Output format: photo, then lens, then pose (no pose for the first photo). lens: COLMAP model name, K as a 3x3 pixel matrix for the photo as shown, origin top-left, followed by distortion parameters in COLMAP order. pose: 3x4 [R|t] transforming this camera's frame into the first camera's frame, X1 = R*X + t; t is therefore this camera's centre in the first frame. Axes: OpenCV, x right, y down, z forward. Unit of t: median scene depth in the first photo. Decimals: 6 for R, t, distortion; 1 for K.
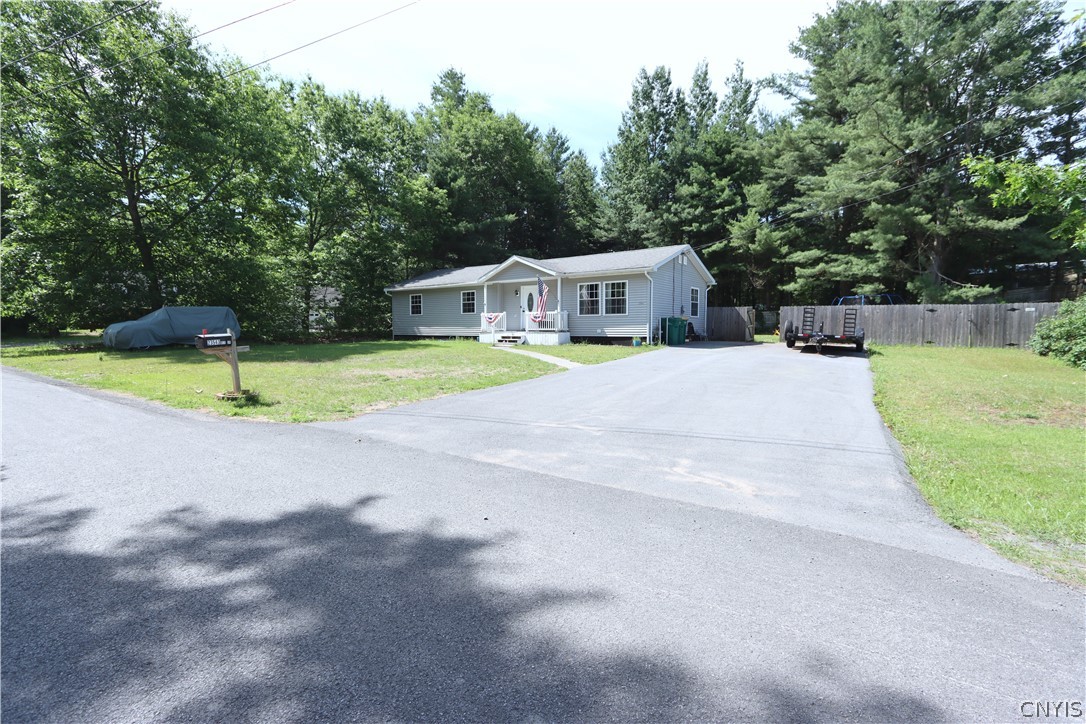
lens RADIAL K [[511.0, 0, 545.4], [0, 511.0, 362.6], [0, 0, 1]] dist [-0.013249, -0.000067]
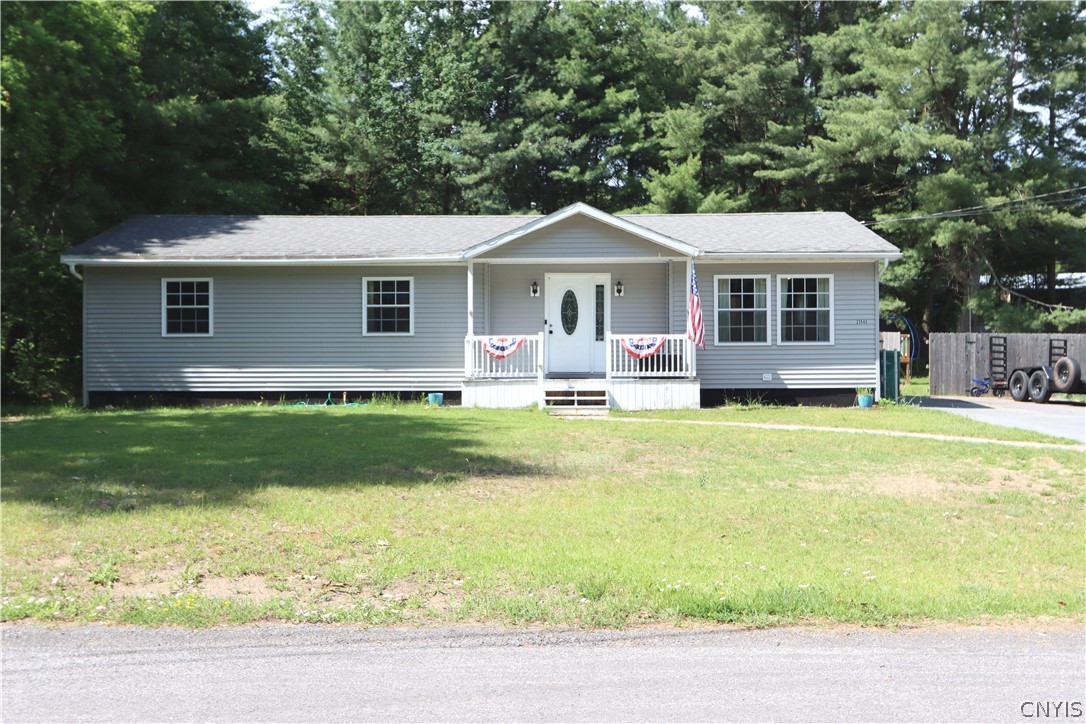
lens RADIAL K [[1042.3, 0, 544.4], [0, 1042.3, 364.3], [0, 0, 1]] dist [0.005848, 0.000000]
pose [[0.814685, 0.003132, 0.579895, -0.550852], [0.039624, 0.997348, -0.061055, -0.020349], [-0.578548, 0.072719, 0.812400, 0.294679]]
